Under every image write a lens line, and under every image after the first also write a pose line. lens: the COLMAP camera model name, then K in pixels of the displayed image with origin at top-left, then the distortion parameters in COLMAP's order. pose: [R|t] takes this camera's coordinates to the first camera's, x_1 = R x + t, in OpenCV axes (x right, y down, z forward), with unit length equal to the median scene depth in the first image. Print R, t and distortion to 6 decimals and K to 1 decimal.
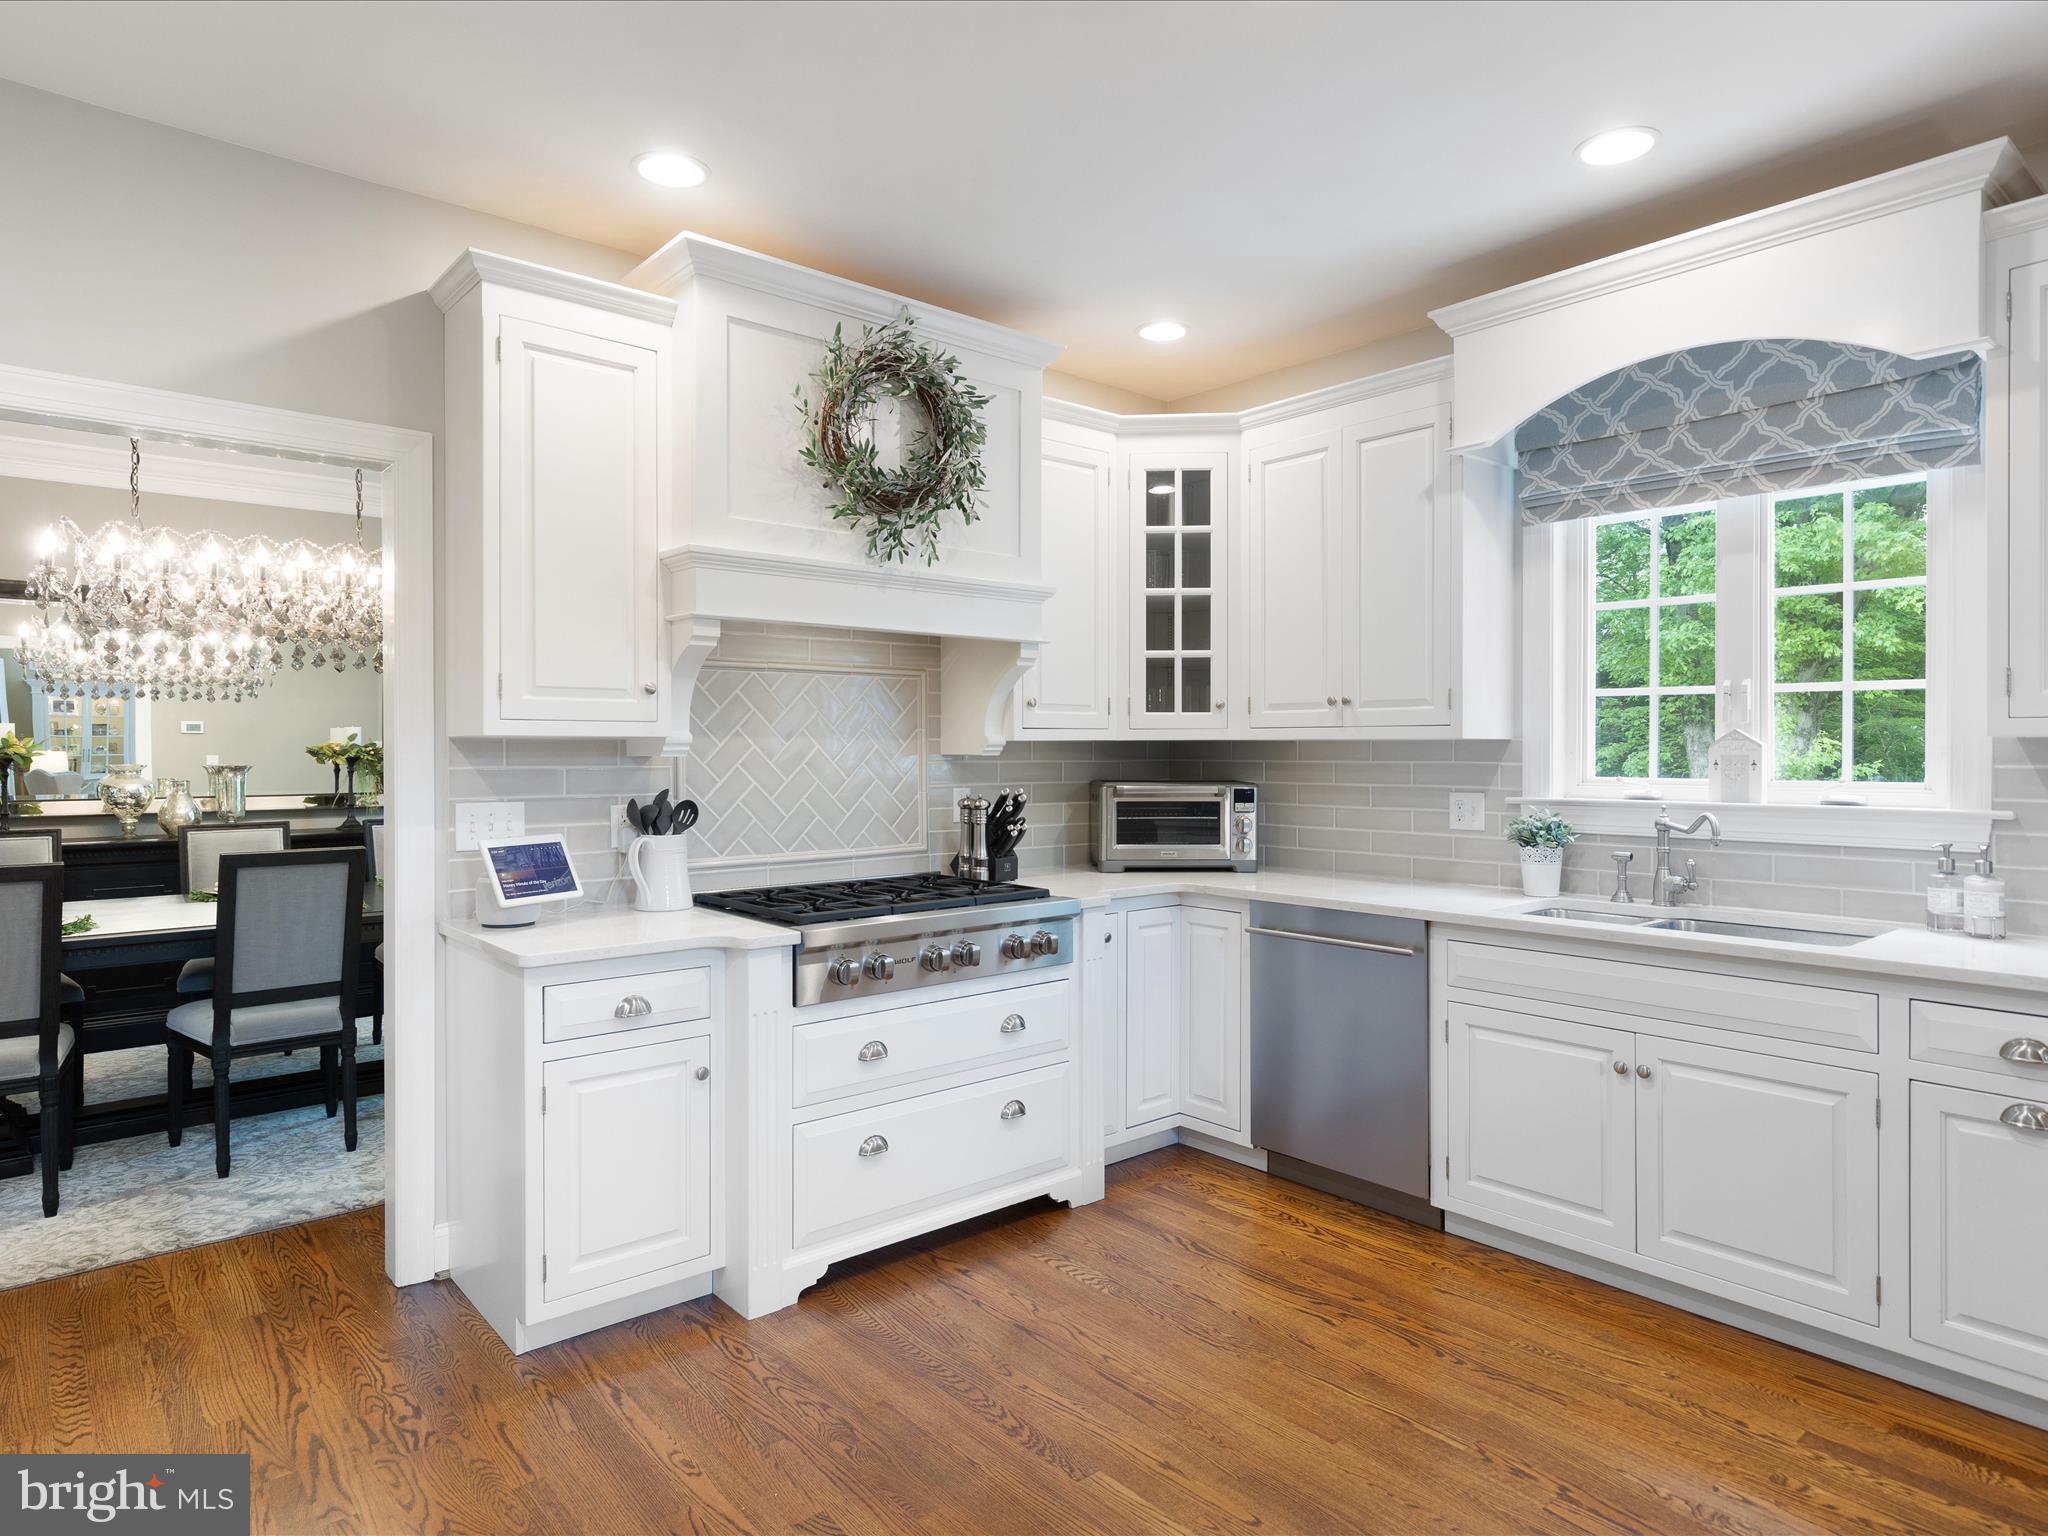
lens RADIAL K [[1183.0, 0, 1024.0], [0, 1183.0, 768.0], [0, 0, 1]] dist [0.001853, -0.000176]
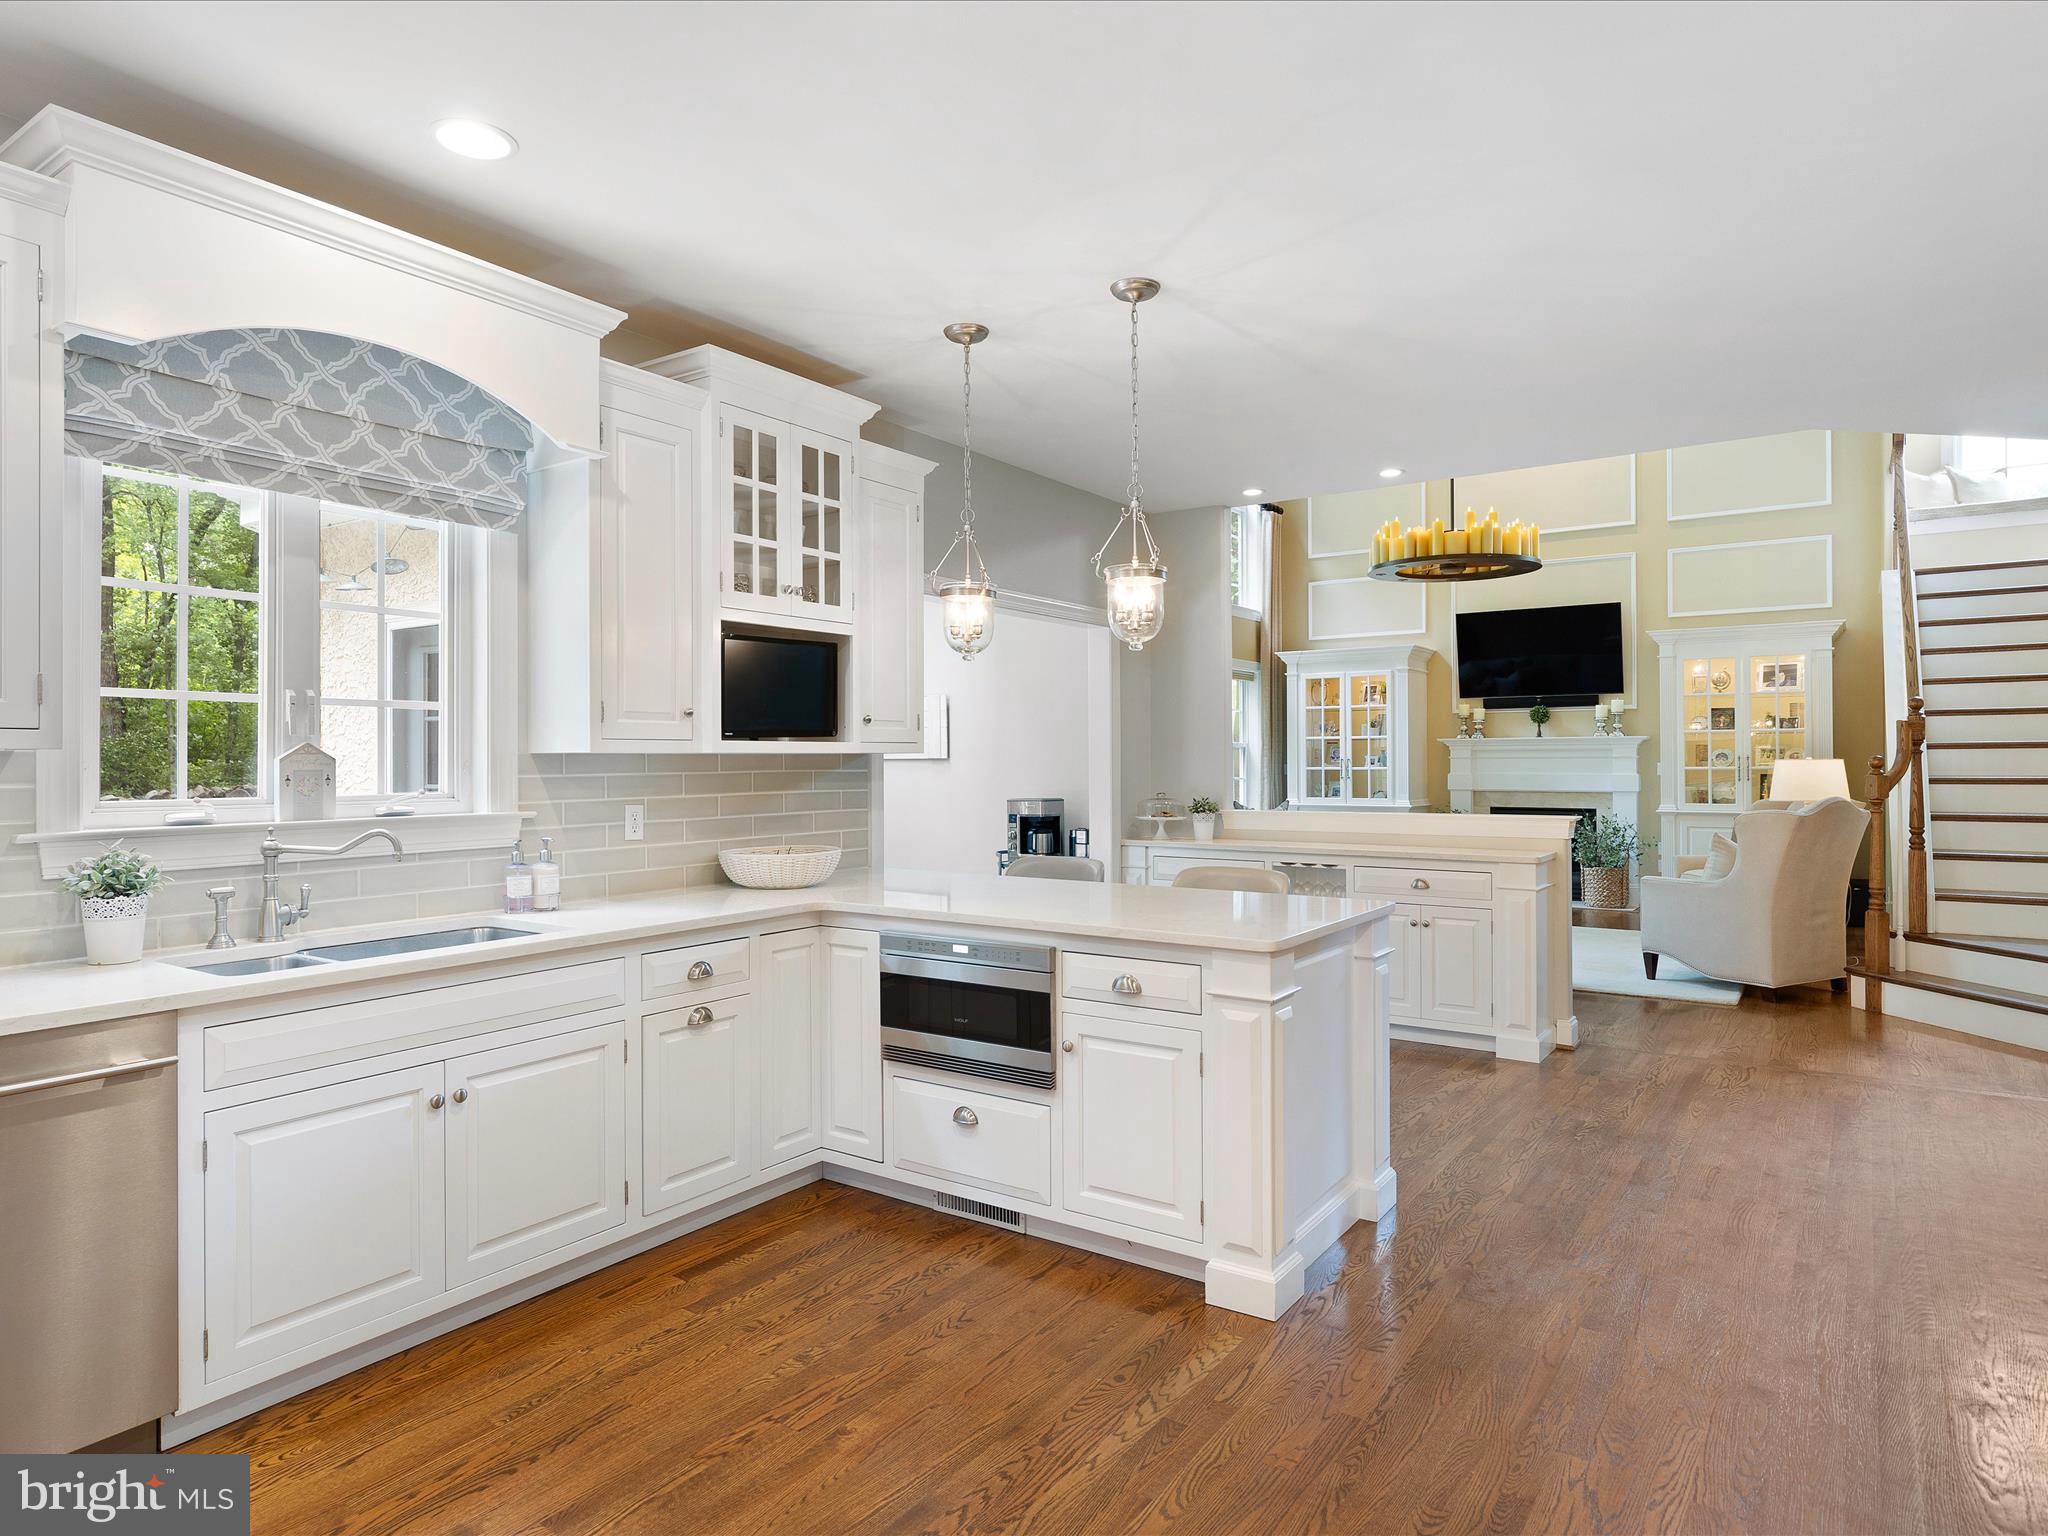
lens RADIAL K [[1183.0, 0, 1024.0], [0, 1183.0, 768.0], [0, 0, 1]] dist [0.001853, -0.000176]
pose [[-0.246040, -0.002634, 0.969256, -0.443352], [0.021404, 0.999738, 0.008151, -0.007808], [-0.969023, 0.022752, -0.245919, 0.659689]]
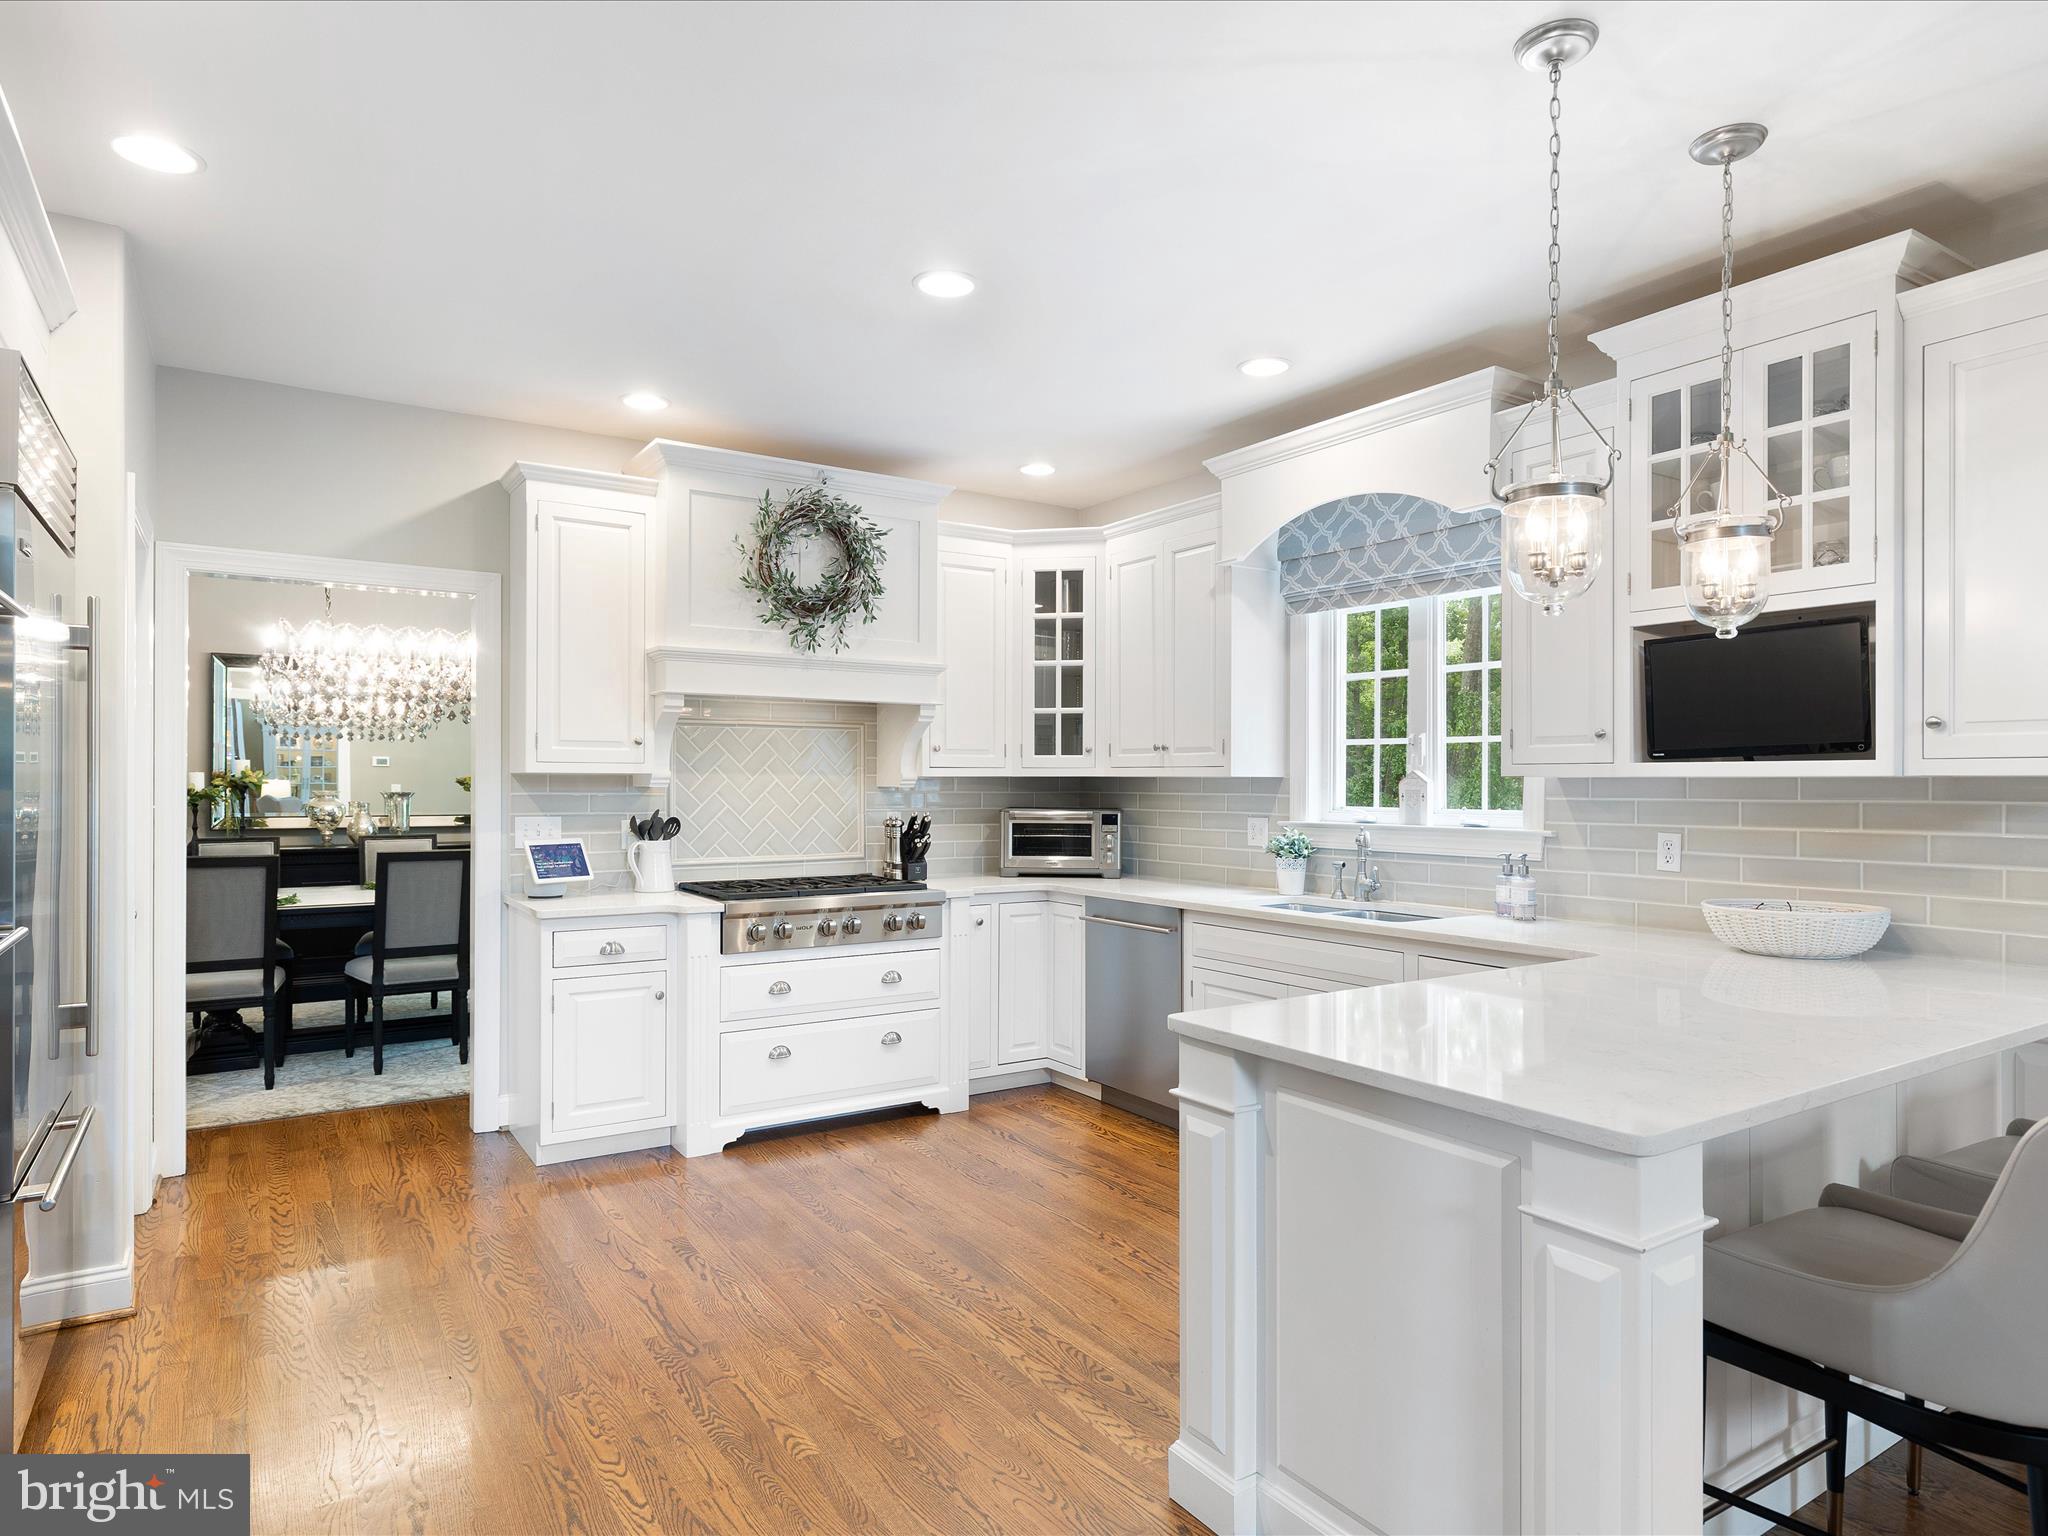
lens RADIAL K [[1197.1, 0, 1032.2], [0, 1197.1, 798.6], [0, 0, 1]] dist [0.002407, 0.000132]
pose [[0.991928, 0.006474, -0.126639, 0.332756], [-0.006707, 0.999977, -0.001410, 0.003724], [0.126627, 0.002248, 0.991948, -0.391333]]
